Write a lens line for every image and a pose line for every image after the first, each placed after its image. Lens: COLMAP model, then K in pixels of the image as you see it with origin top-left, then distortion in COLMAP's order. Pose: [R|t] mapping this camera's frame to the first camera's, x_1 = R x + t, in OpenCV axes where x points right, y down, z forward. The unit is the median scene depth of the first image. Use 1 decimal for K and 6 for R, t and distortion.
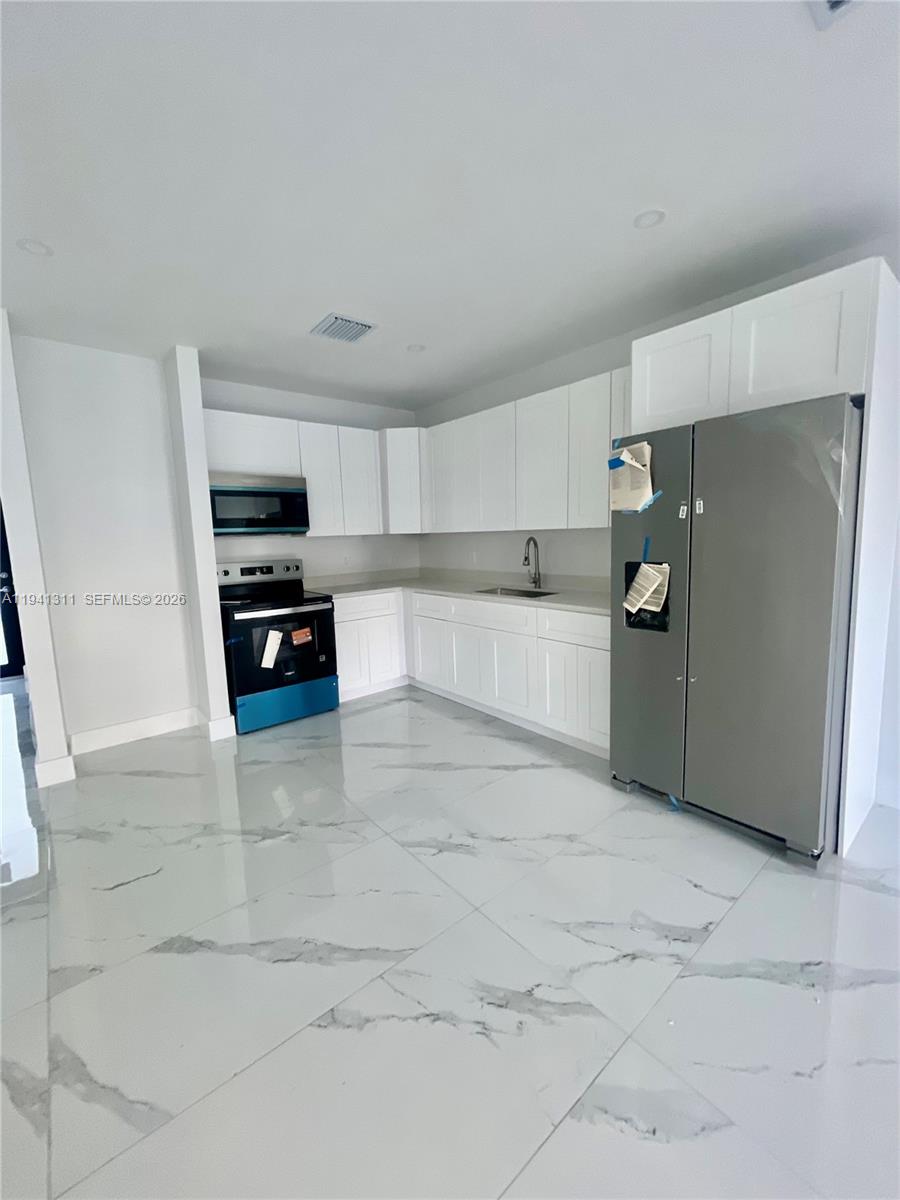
lens RADIAL K [[480.3, 0, 448.7], [0, 480.3, 596.5], [0, 0, 1]] dist [-0.000431, -0.000096]
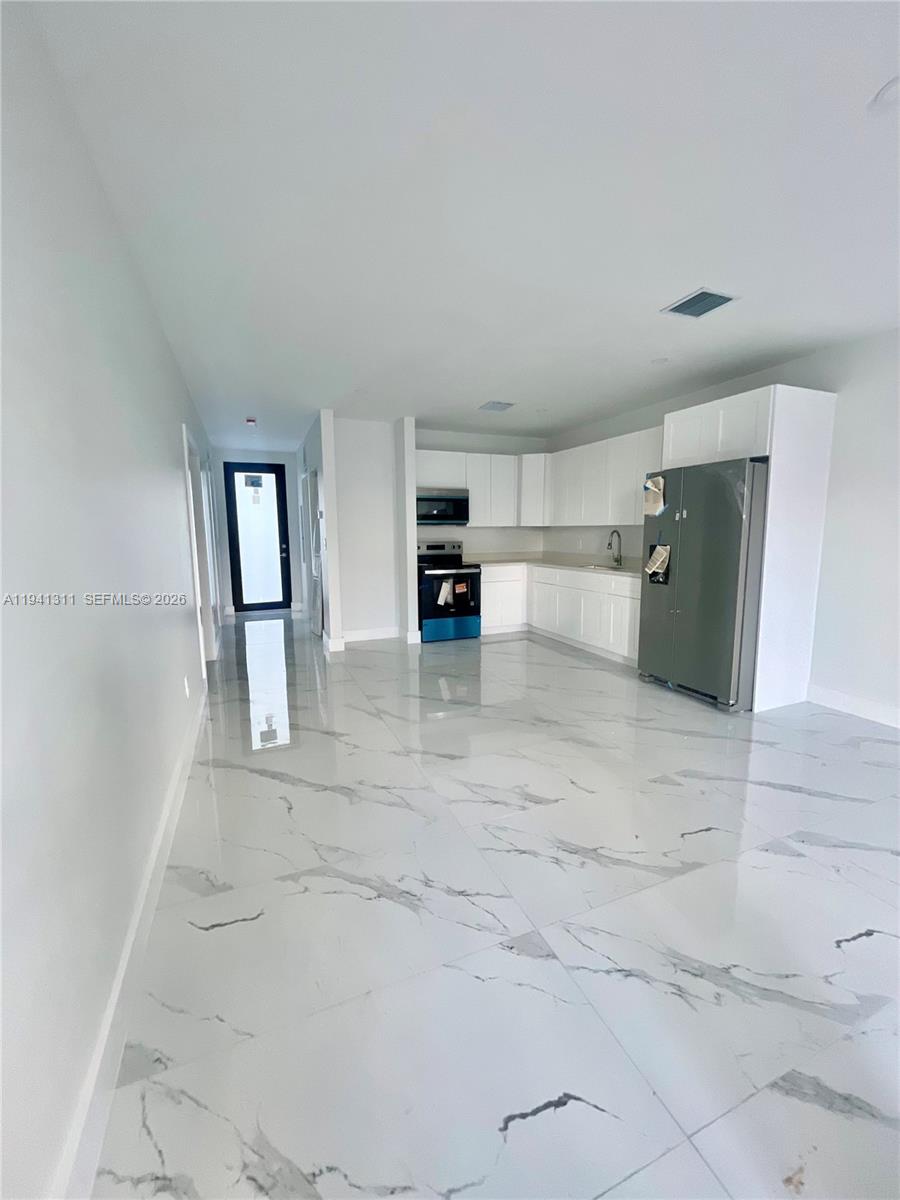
lens RADIAL K [[480.3, 0, 448.7], [0, 480.3, 596.5], [0, 0, 1]] dist [-0.000431, -0.000096]
pose [[0.955994, 0.063455, -0.286441, 0.125111], [-0.059523, 0.997975, 0.022423, 0.080642], [0.287284, -0.004386, 0.957836, -0.588121]]
